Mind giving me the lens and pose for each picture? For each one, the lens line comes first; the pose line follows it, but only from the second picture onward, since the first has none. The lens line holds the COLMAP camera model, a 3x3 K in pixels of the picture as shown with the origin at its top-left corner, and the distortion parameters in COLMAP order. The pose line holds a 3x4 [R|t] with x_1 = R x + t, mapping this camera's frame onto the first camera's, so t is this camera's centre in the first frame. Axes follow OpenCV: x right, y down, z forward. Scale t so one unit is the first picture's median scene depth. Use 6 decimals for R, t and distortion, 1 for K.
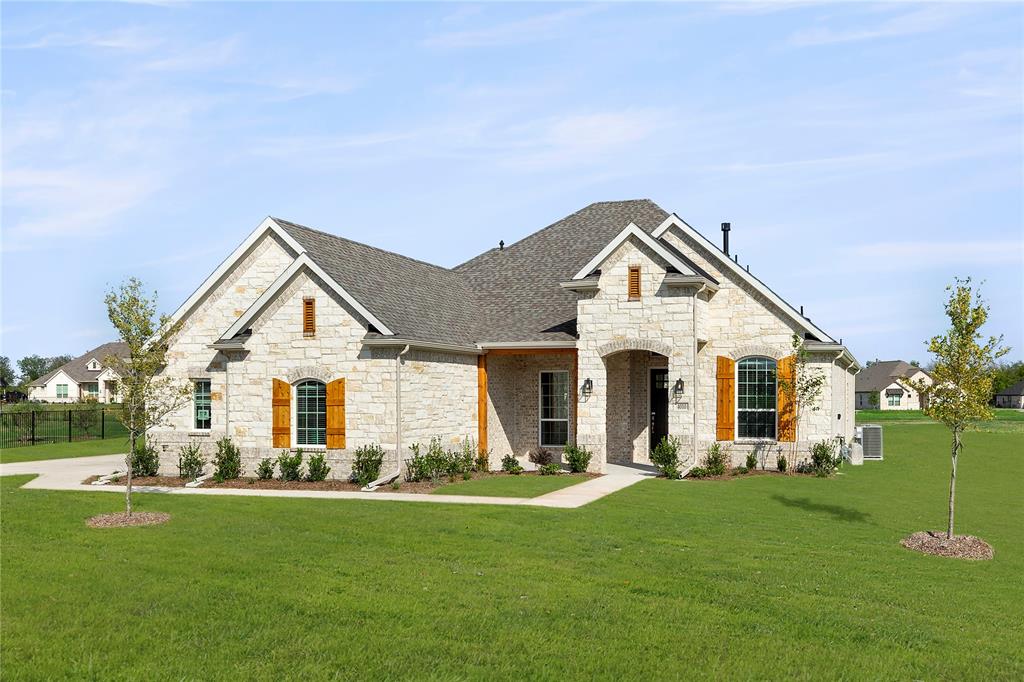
lens RADIAL K [[447.8, 0, 576.6], [0, 447.8, 338.4], [0, 0, 1]] dist [-0.000651, 0.000208]
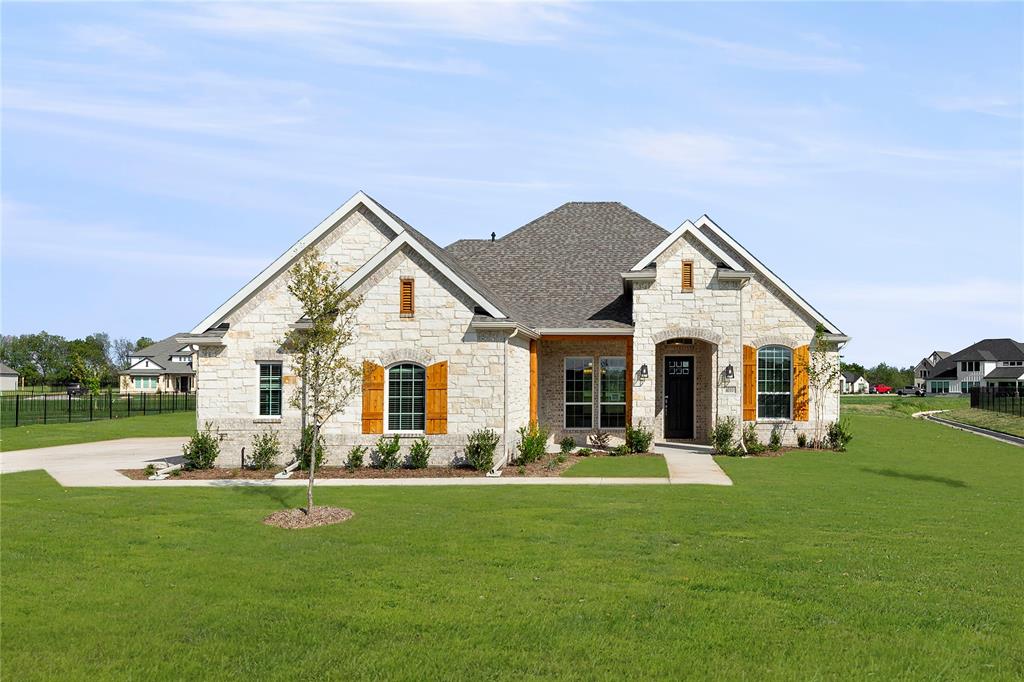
lens RADIAL K [[411.2, 0, 512.3], [0, 411.2, 327.8], [0, 0, 1]] dist [0.000351, 0.000082]
pose [[0.988942, 0.020016, 0.146947, -0.465353], [-0.019153, 0.999790, -0.007285, 0.017842], [-0.147062, 0.004390, 0.989118, 0.084243]]
